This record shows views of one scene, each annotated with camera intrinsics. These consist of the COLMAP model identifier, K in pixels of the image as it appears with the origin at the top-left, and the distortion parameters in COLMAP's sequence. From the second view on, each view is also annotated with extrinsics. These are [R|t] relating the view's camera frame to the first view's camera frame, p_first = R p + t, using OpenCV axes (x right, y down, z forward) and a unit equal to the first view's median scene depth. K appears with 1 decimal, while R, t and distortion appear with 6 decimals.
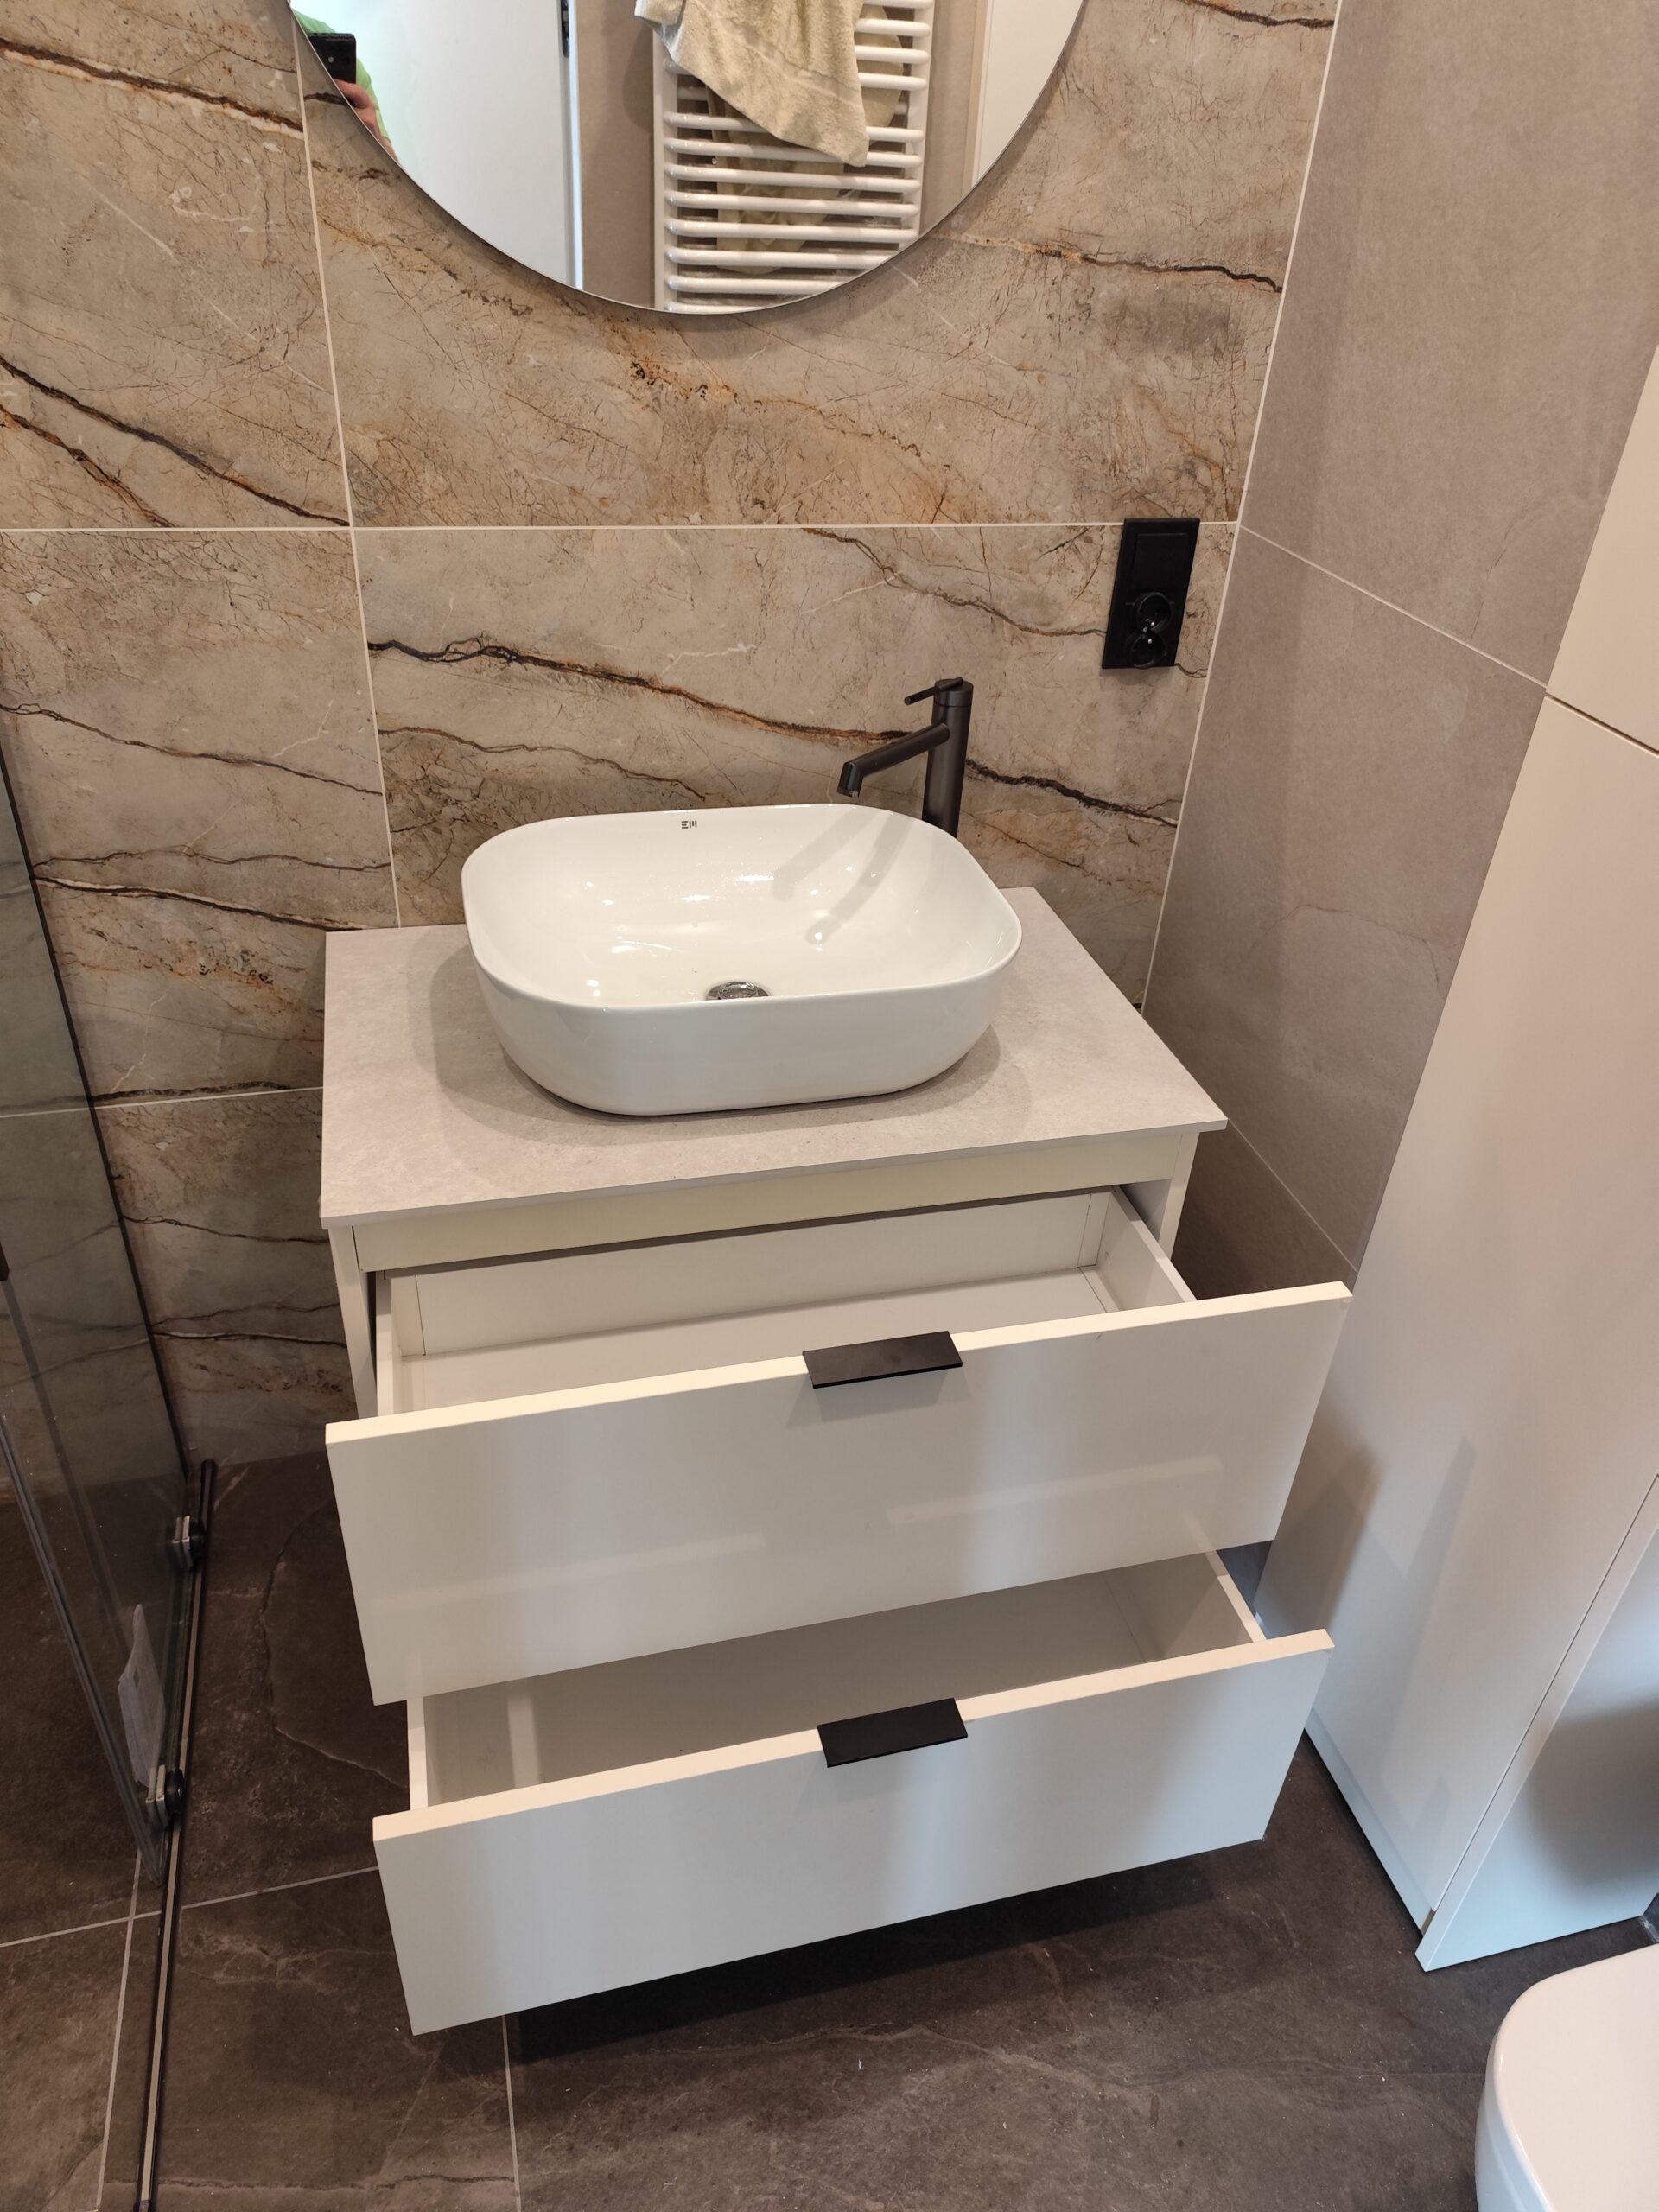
lens RADIAL K [[1518.1, 0, 835.6], [0, 1518.1, 1130.0], [0, 0, 1]] dist [0.021412, -0.030872]
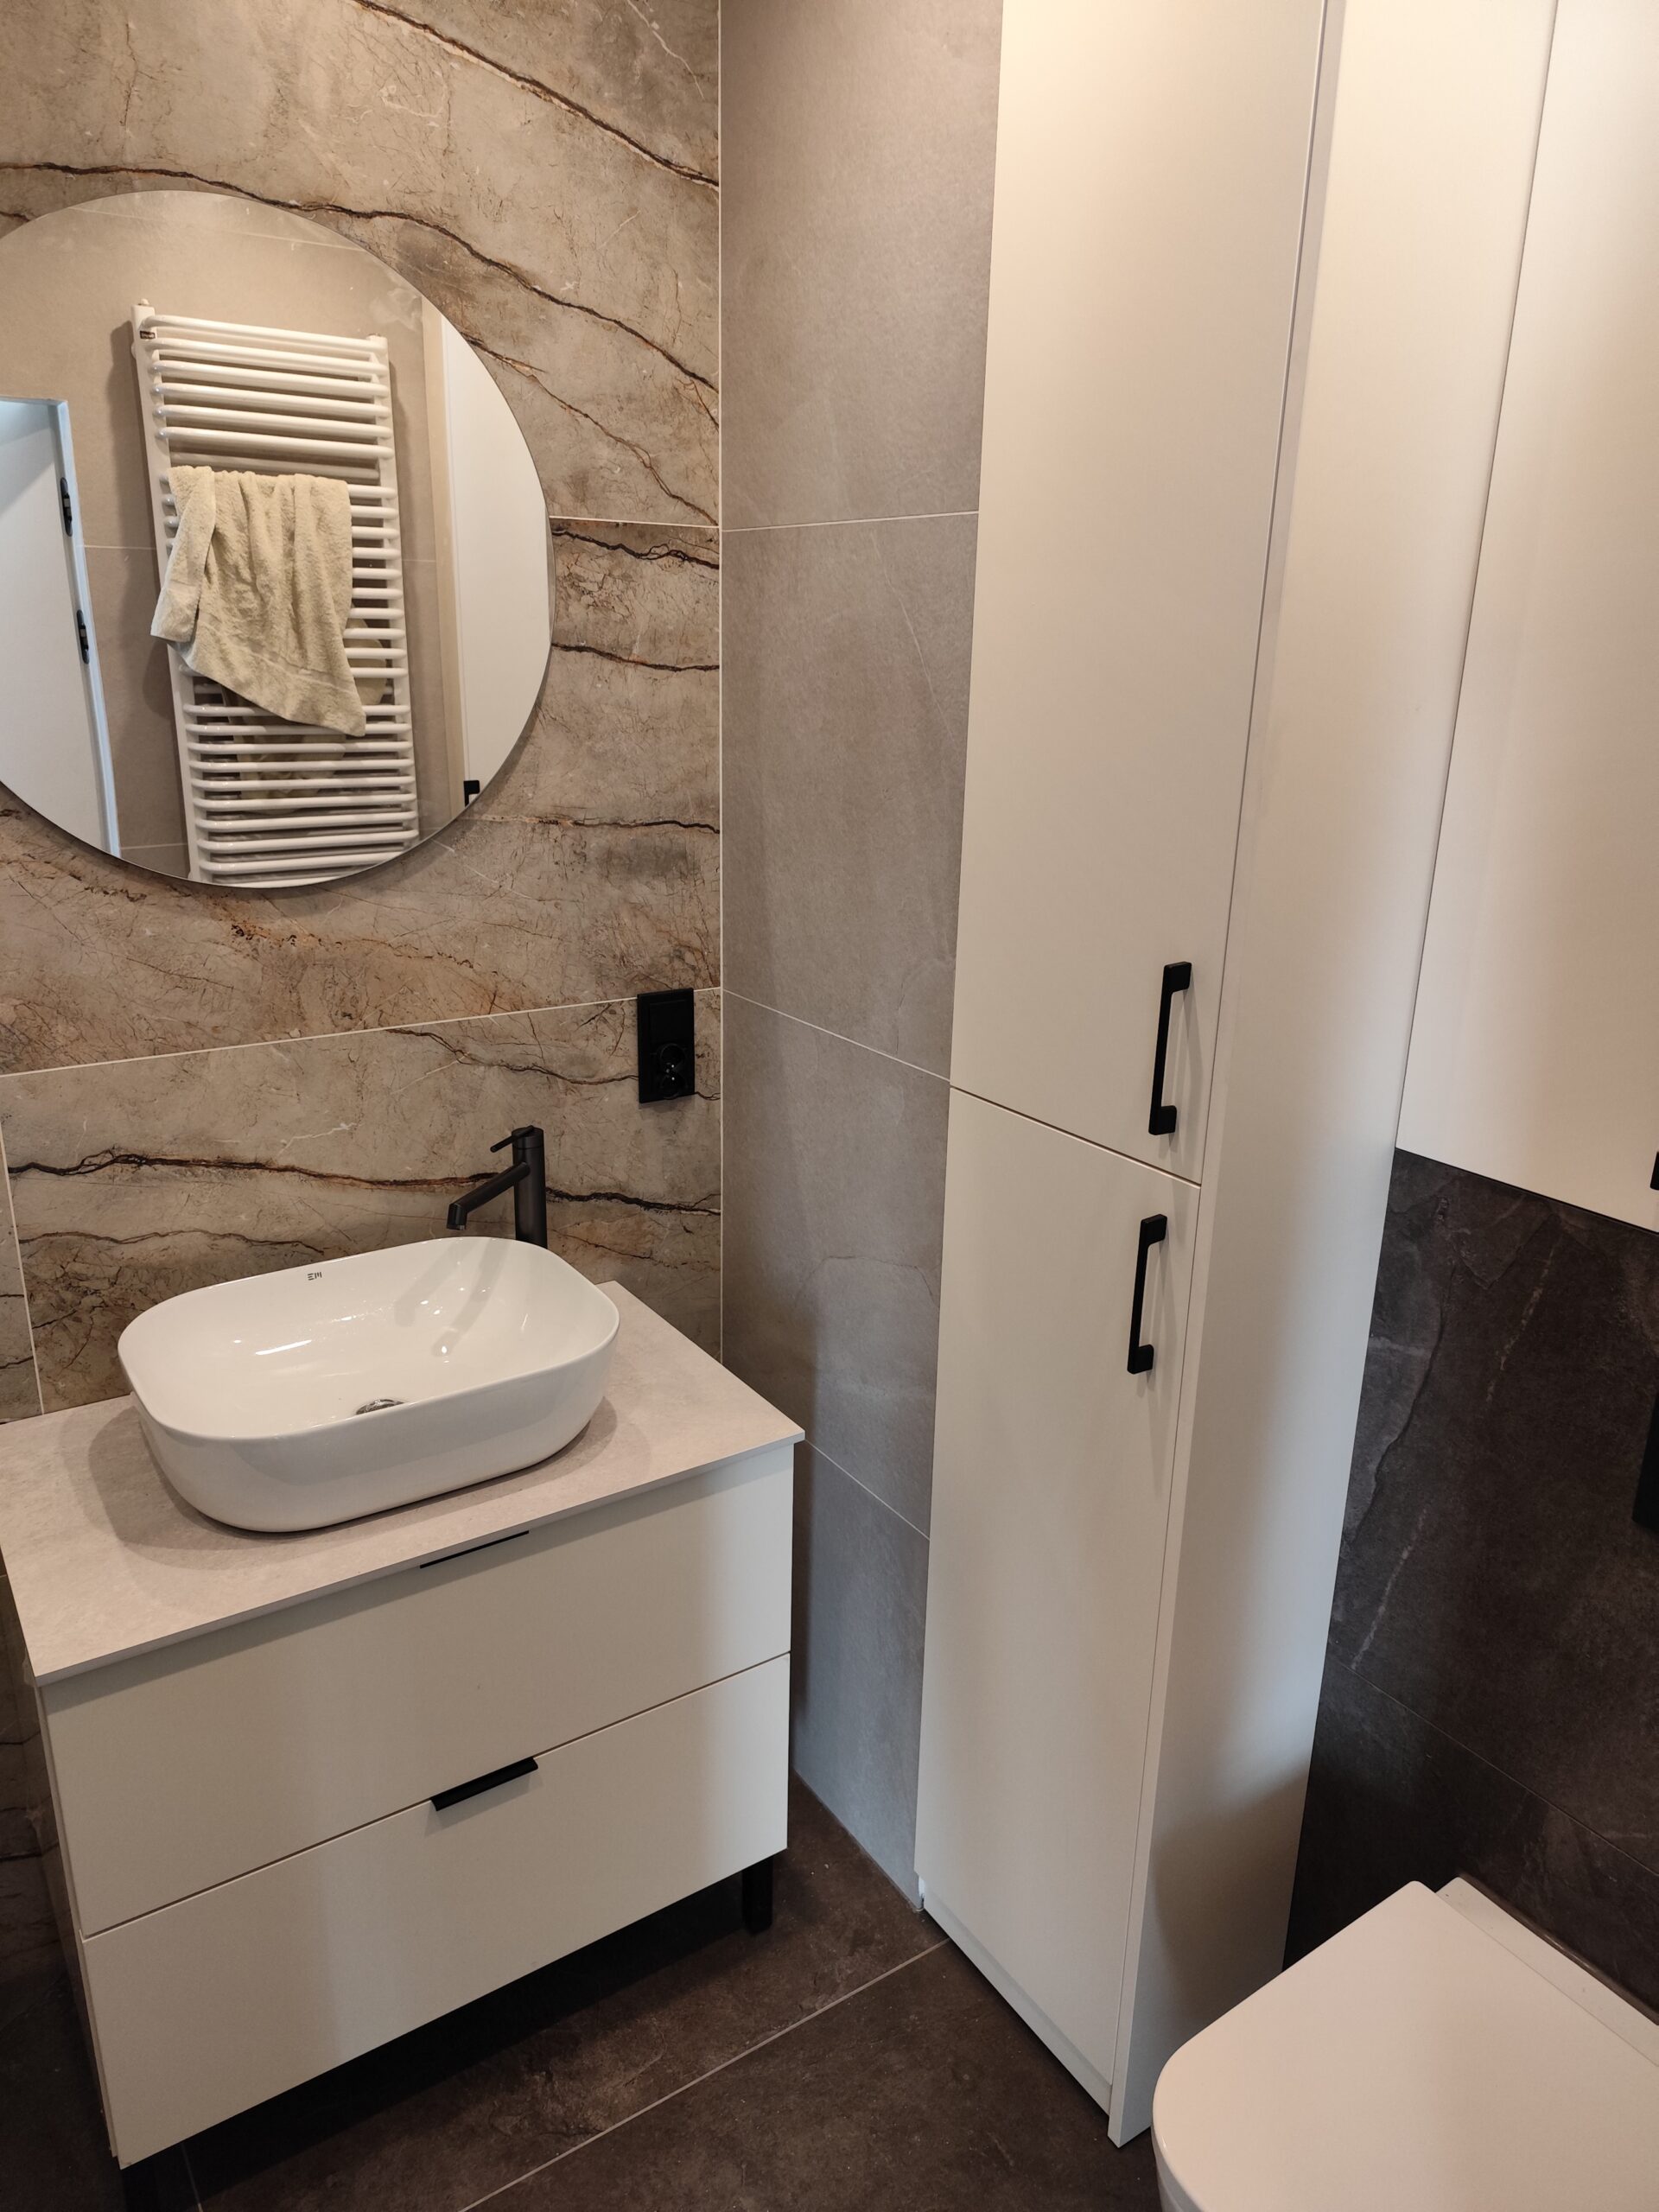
lens RADIAL K [[1518.1, 0, 835.6], [0, 1518.1, 1130.0], [0, 0, 1]] dist [0.021412, -0.030872]
pose [[0.943742, -0.136715, 0.301097, -0.060242], [0.211536, 0.949456, -0.231919, 0.050698], [-0.254171, 0.282564, 0.924962, -0.226643]]
